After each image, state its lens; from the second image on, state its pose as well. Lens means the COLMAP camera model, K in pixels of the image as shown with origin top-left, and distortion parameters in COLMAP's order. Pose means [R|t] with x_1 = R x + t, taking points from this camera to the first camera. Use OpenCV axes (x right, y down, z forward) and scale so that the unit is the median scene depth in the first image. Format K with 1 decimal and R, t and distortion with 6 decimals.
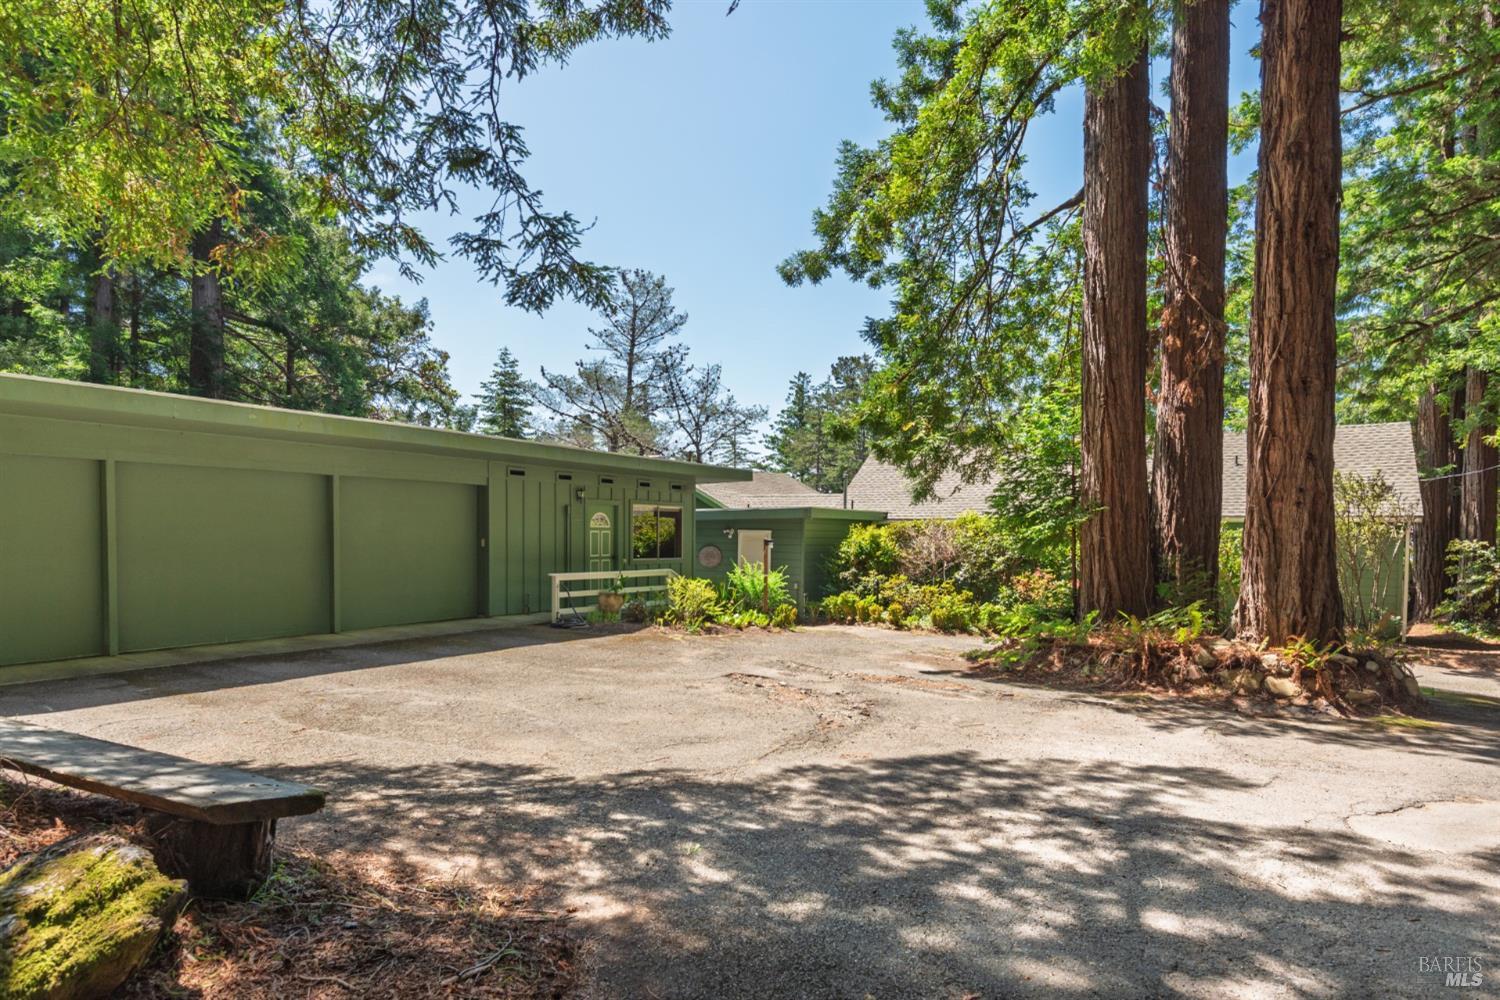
lens RADIAL K [[811.8, 0, 750.0], [0, 811.8, 500.0], [0, 0, 1]] dist [-0.004941, -0.000266]
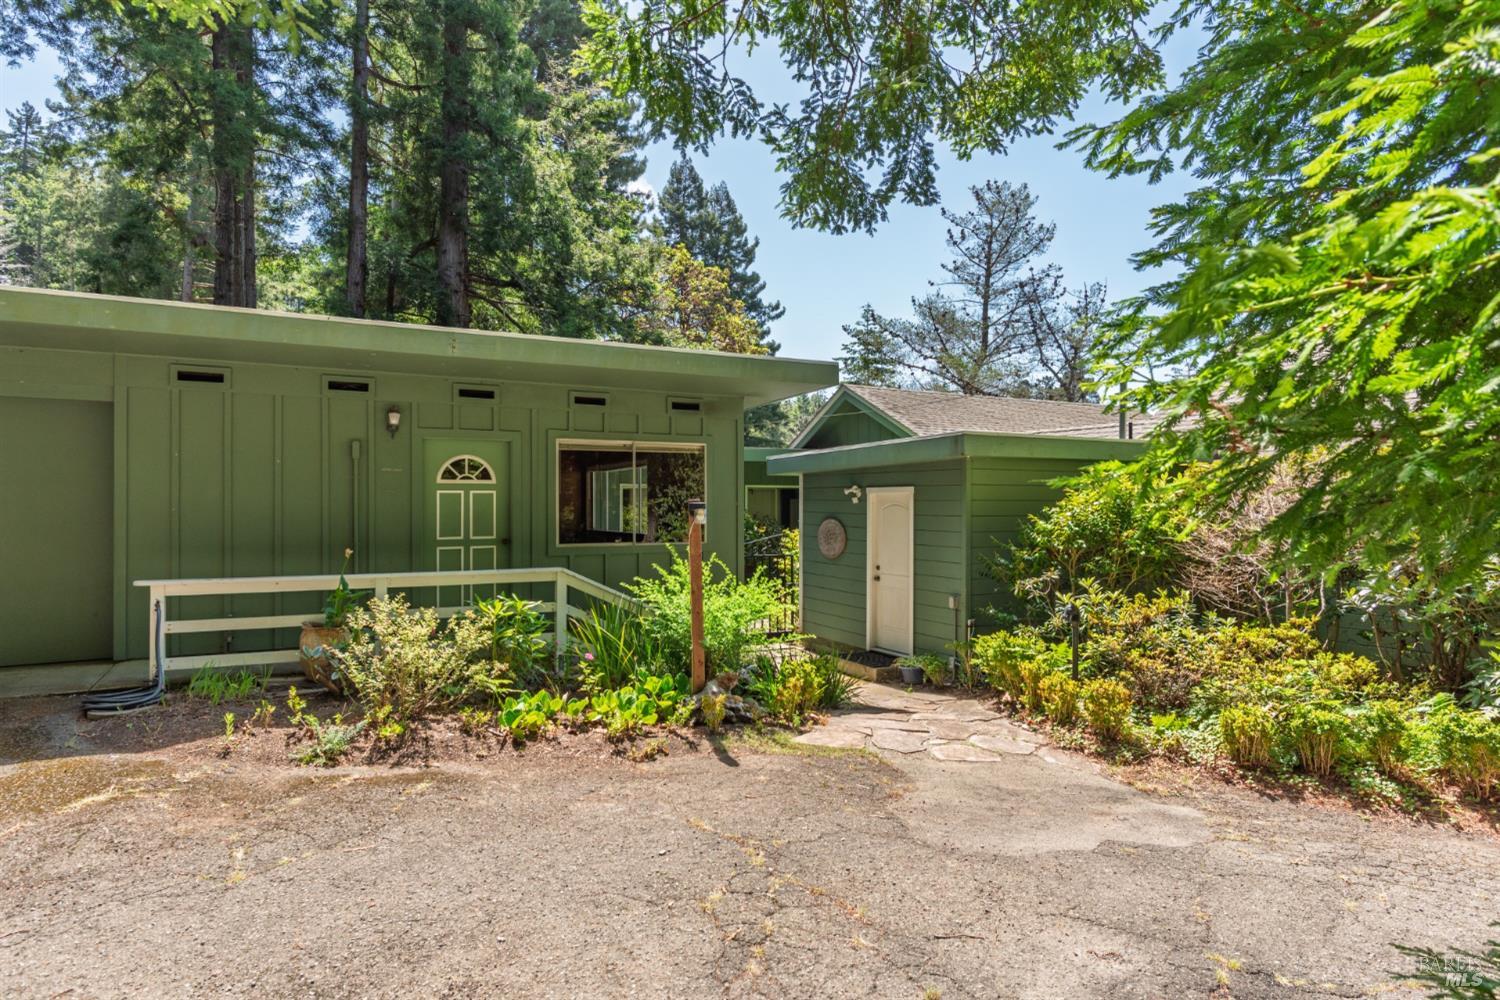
lens RADIAL K [[811.8, 0, 750.0], [0, 811.8, 500.0], [0, 0, 1]] dist [-0.004941, -0.000266]
pose [[0.867050, -0.013258, -0.498045, 0.057818], [0.031275, 0.999123, 0.027848, 0.008844], [0.497239, -0.039722, 0.866704, 0.159787]]
